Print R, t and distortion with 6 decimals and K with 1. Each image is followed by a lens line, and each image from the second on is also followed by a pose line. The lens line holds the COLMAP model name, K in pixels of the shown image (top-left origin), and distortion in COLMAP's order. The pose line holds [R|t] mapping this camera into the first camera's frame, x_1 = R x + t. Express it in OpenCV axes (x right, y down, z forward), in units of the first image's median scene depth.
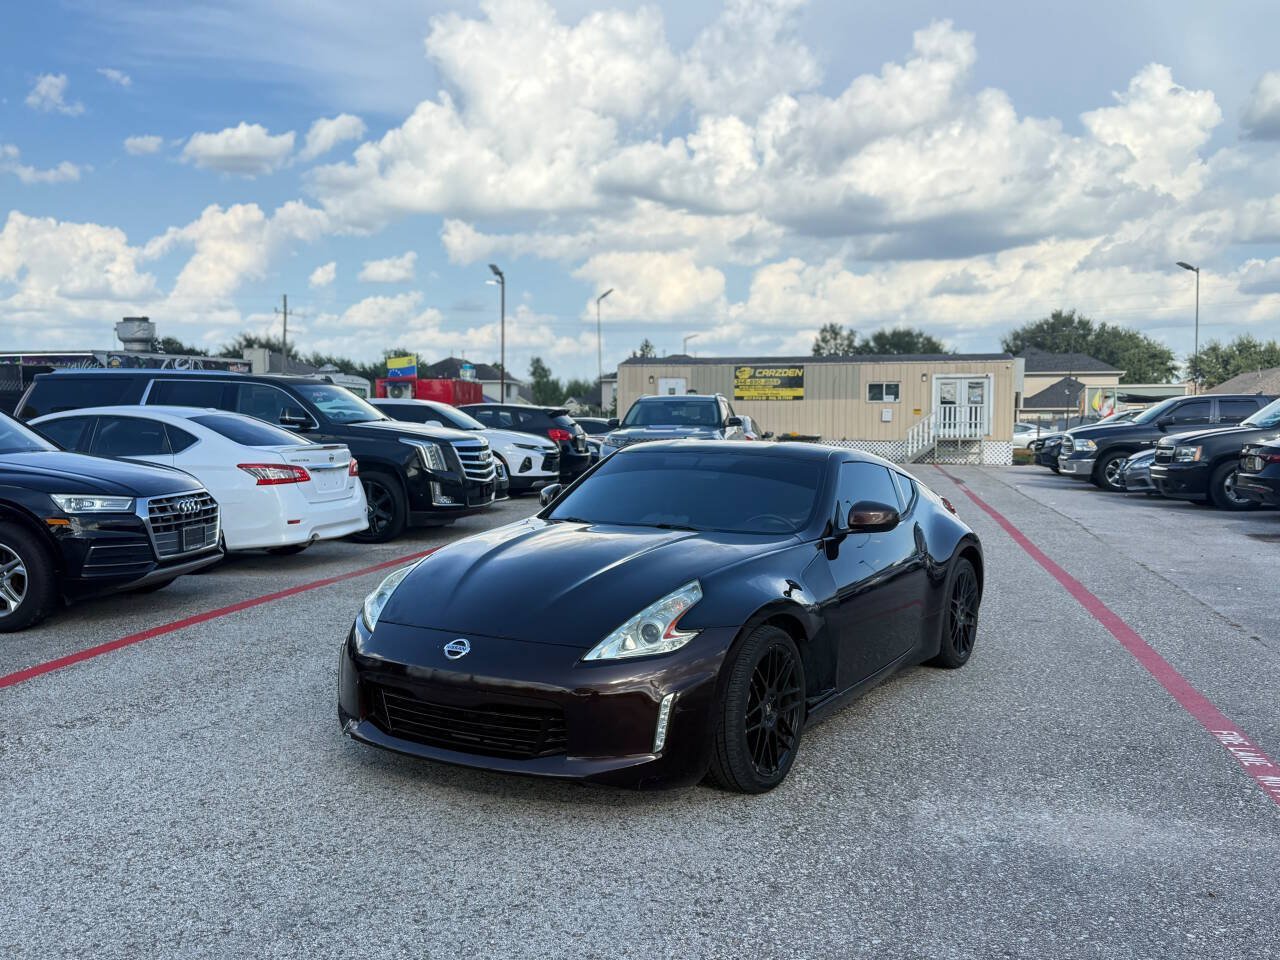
lens RADIAL K [[1362.8, 0, 640.0], [0, 1362.8, 480.0], [0, 0, 1]] dist [0.212254, -0.594976]
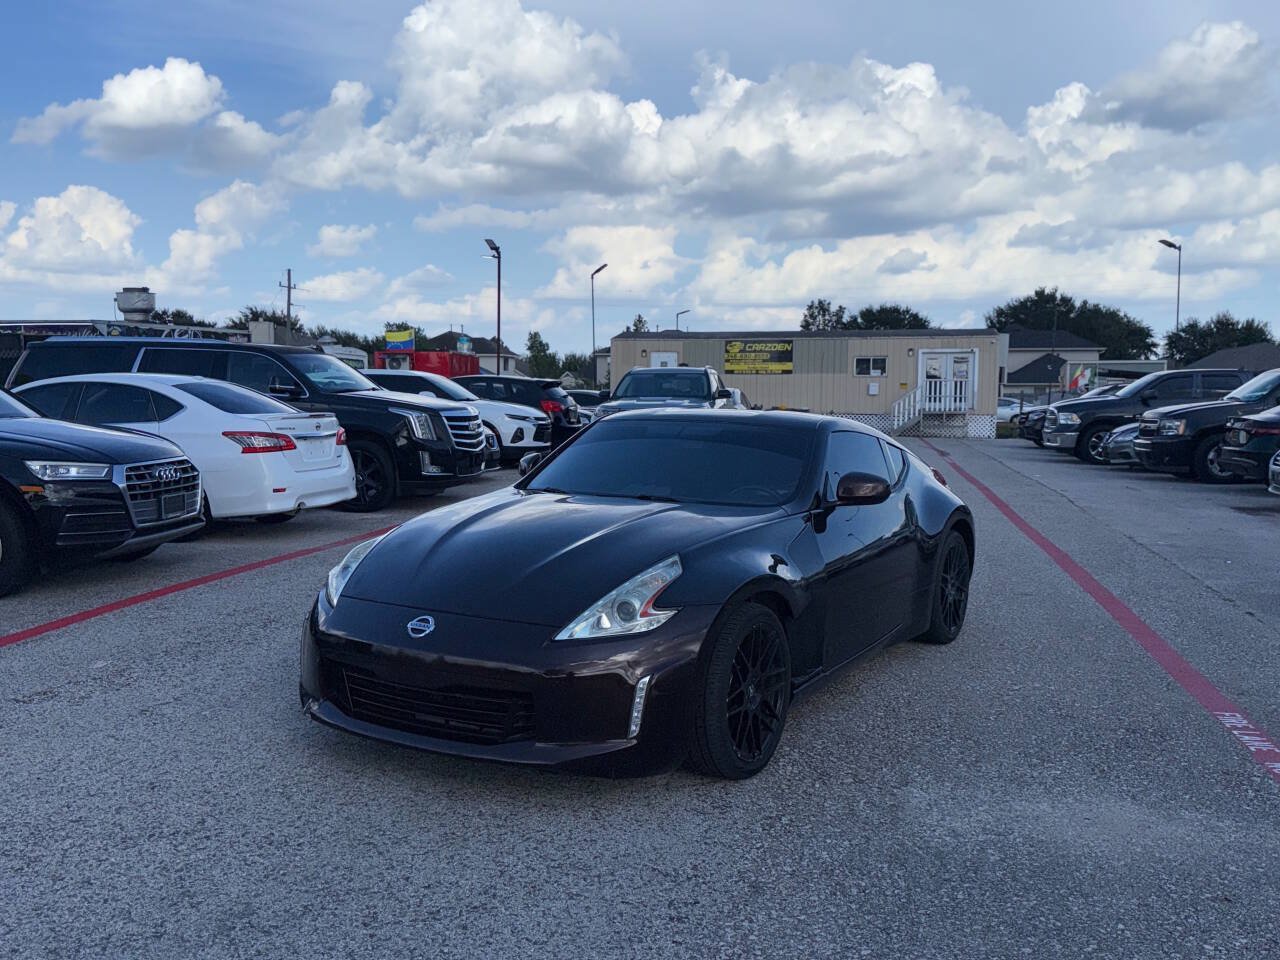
lens RADIAL K [[1202.6, 0, 640.0], [0, 1202.6, 480.0], [0, 0, 1]] dist [0.174690, -0.371257]
pose [[0.999962, 0.005212, -0.006960, 0.018761], [-0.005061, 0.999755, 0.021540, 0.003220], [0.007071, -0.021504, 0.999744, 0.144497]]
